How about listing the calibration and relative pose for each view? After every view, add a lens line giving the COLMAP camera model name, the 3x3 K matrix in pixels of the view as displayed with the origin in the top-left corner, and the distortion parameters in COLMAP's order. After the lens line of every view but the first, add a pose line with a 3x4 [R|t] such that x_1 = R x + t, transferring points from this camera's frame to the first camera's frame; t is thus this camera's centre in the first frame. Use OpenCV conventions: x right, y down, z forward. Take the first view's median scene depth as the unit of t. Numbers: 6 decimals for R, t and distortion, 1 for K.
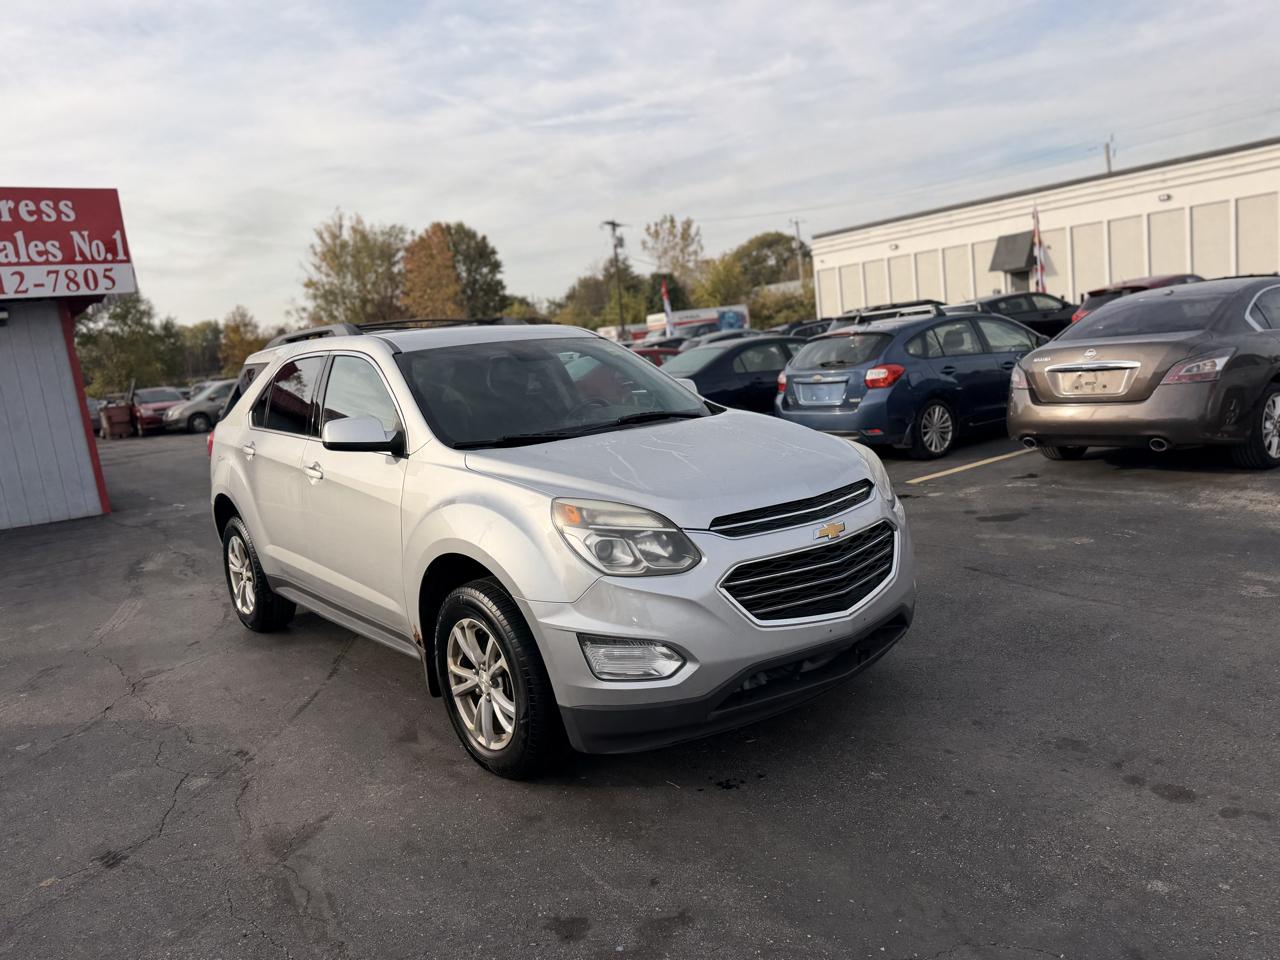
lens RADIAL K [[903.5, 0, 647.7], [0, 903.5, 494.4], [0, 0, 1]] dist [0.036455, -0.047709]
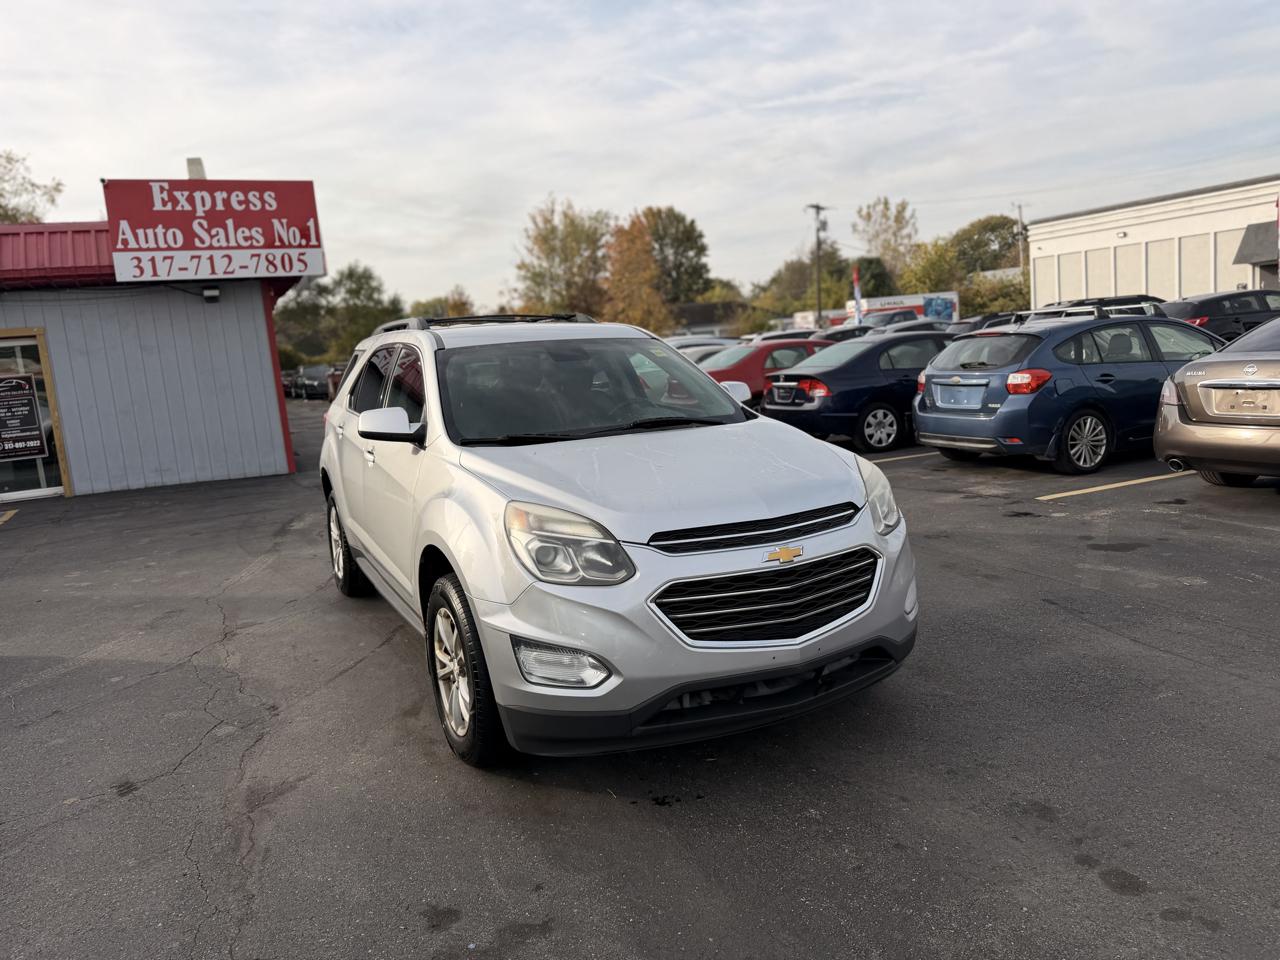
lens RADIAL K [[903.5, 0, 646.3], [0, 903.5, 486.0], [0, 0, 1]] dist [0.036455, -0.047709]
pose [[0.974432, 0.068613, -0.213951, 0.092829], [-0.066717, 0.997642, 0.016081, -0.013895], [0.214550, -0.001395, 0.976712, 0.009041]]
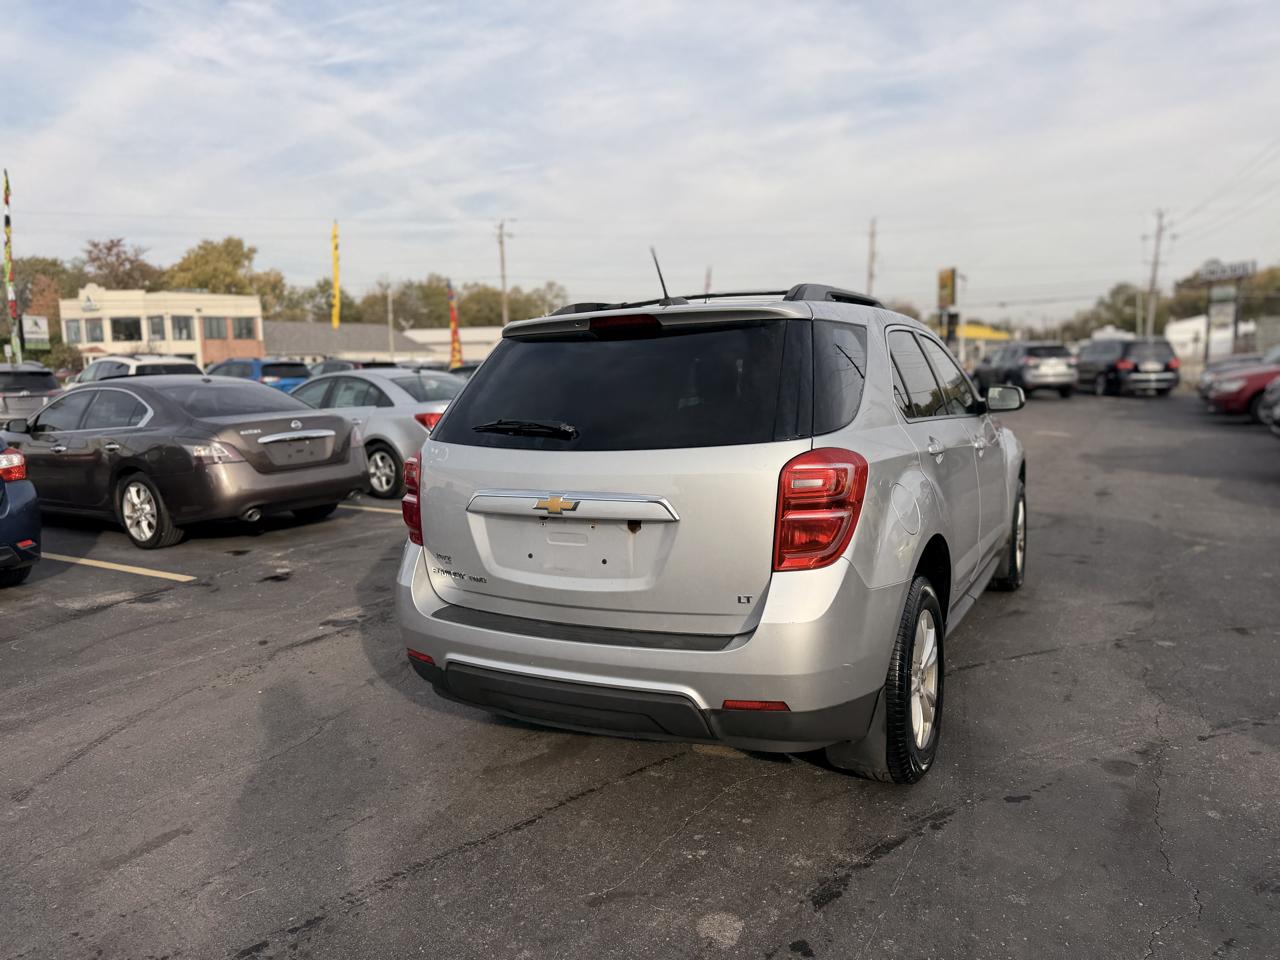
lens RADIAL K [[903.5, 0, 646.3], [0, 903.5, 482.7], [0, 0, 1]] dist [0.036455, -0.047709]
pose [[-0.371144, -0.005887, 0.928557, -0.589055], [0.218830, 0.971261, 0.093624, -0.080148], [-0.902422, 0.237944, -0.359189, 0.858600]]
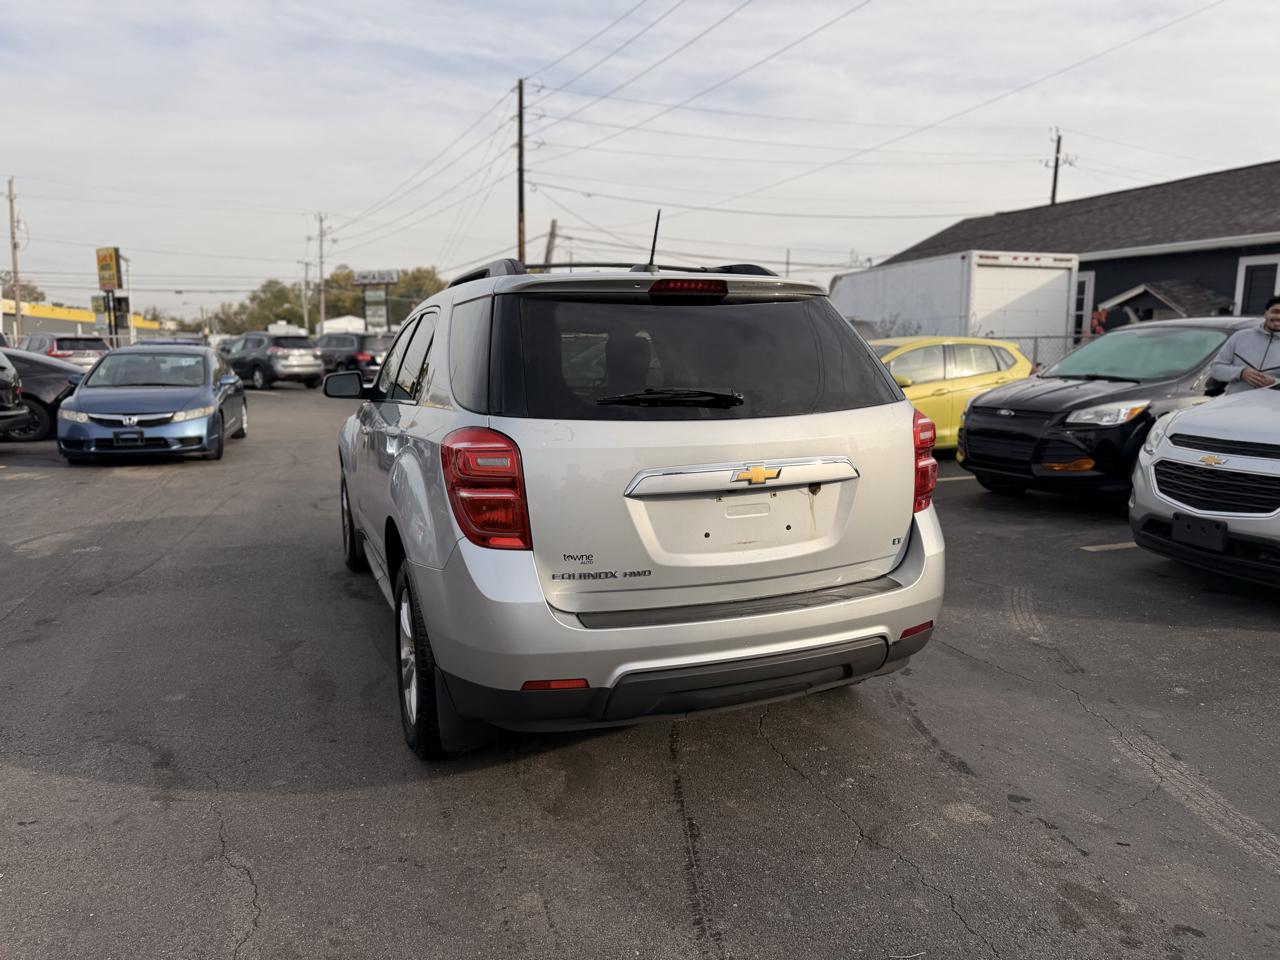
lens RADIAL K [[903.5, 0, 643.7], [0, 903.5, 487.4], [0, 0, 1]] dist [0.036455, -0.047709]
pose [[-0.945400, 0.055540, 0.321145, -0.342511], [0.149487, 0.949503, 0.275857, -0.135605], [-0.289607, 0.308802, -0.905963, 1.063708]]
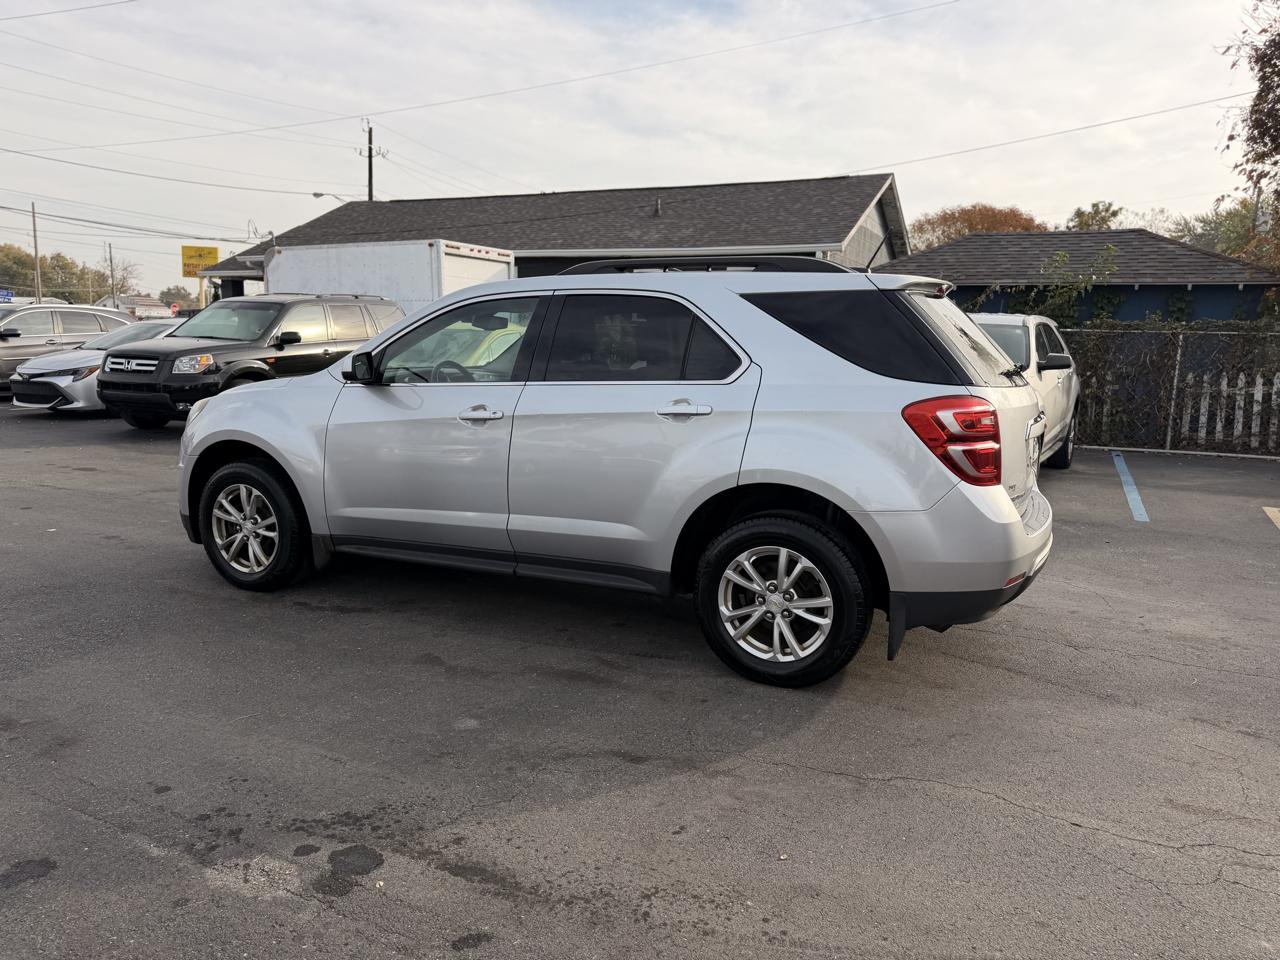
lens RADIAL K [[903.5, 0, 644.8], [0, 903.5, 486.1], [0, 0, 1]] dist [0.036455, -0.047709]
pose [[-0.900958, 0.150442, -0.406992, 0.093723], [-0.003341, 0.935538, 0.353211, -0.182262], [0.433894, 0.319588, -0.842377, 1.086516]]
